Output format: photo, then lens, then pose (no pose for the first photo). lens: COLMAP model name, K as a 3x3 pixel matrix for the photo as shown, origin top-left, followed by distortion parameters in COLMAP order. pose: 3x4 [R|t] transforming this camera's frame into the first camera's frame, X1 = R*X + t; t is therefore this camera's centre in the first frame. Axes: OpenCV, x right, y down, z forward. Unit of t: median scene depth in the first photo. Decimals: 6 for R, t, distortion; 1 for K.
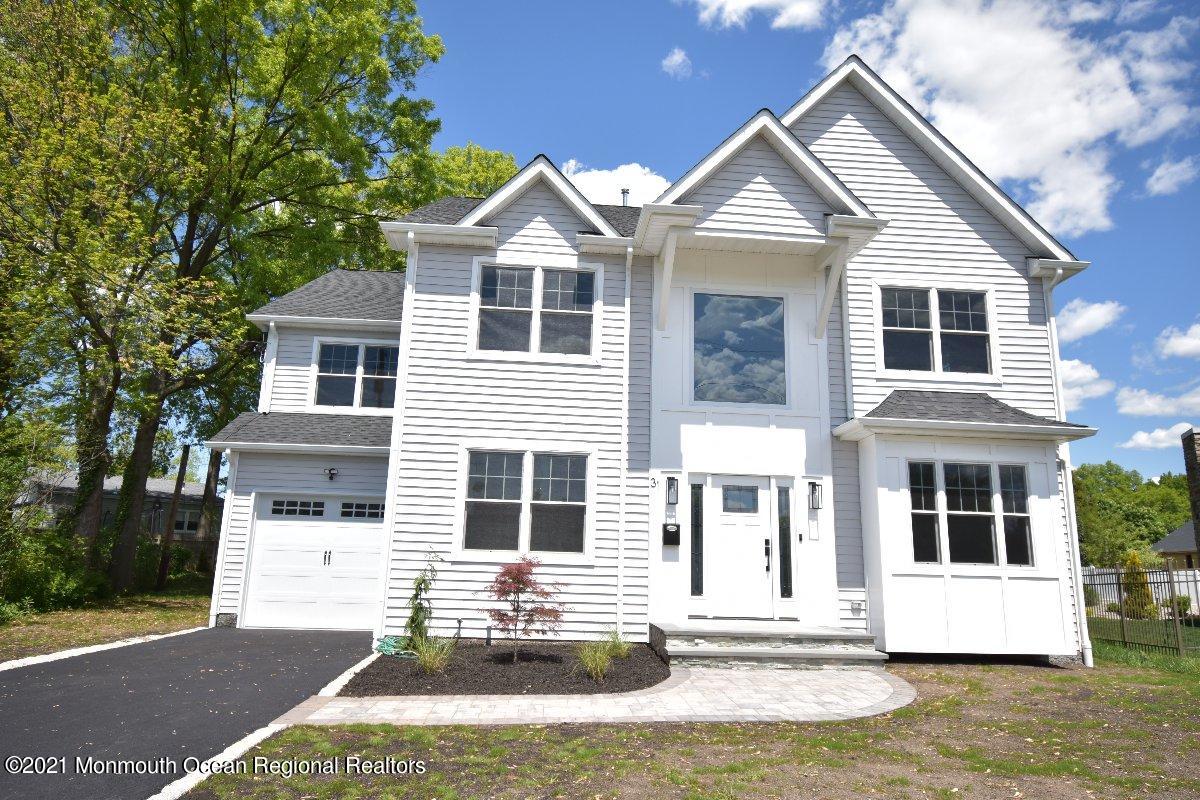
lens RADIAL K [[738.0, 0, 600.0], [0, 738.0, 400.0], [0, 0, 1]] dist [-0.007841, -0.000712]
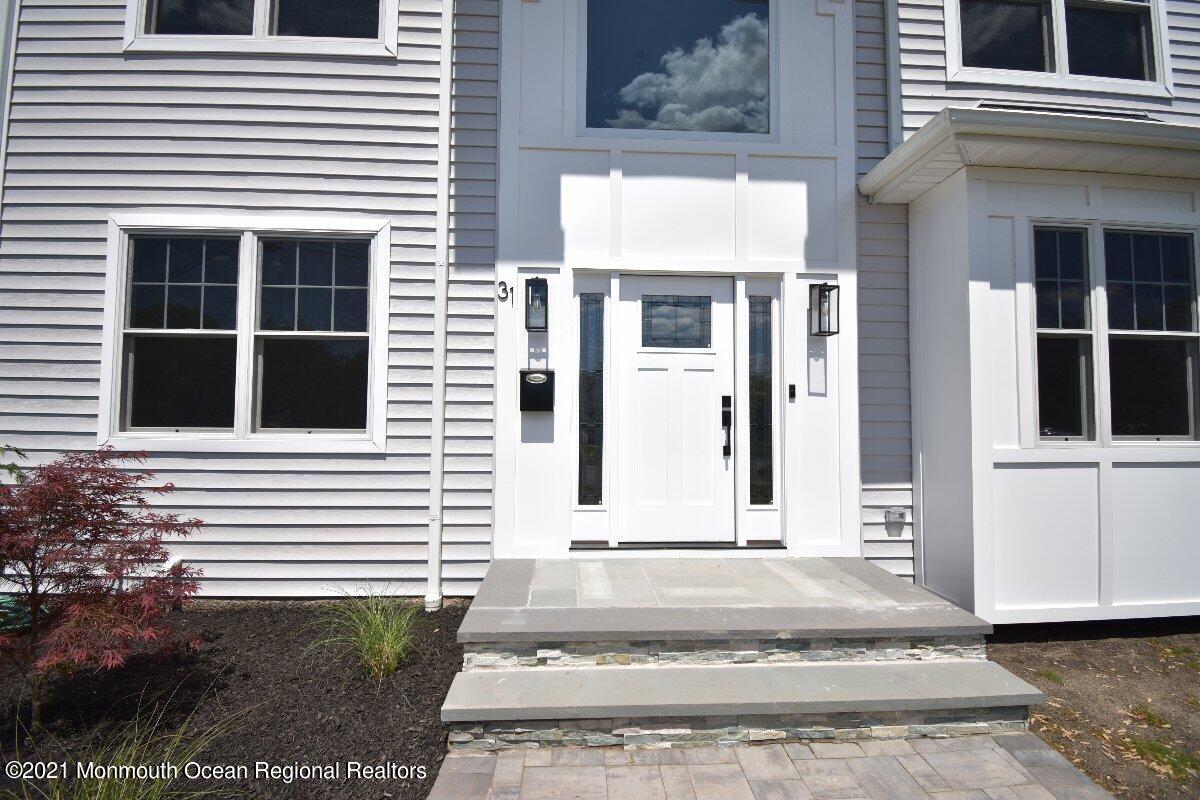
lens RADIAL K [[533.9, 0, 600.7], [0, 533.9, 397.1], [0, 0, 1]] dist [0.023282, -0.028536]
pose [[0.999686, -0.021375, -0.013083, 0.143505], [0.023390, 0.983239, 0.180815, 0.119894], [0.008998, -0.181065, 0.983430, 0.631516]]
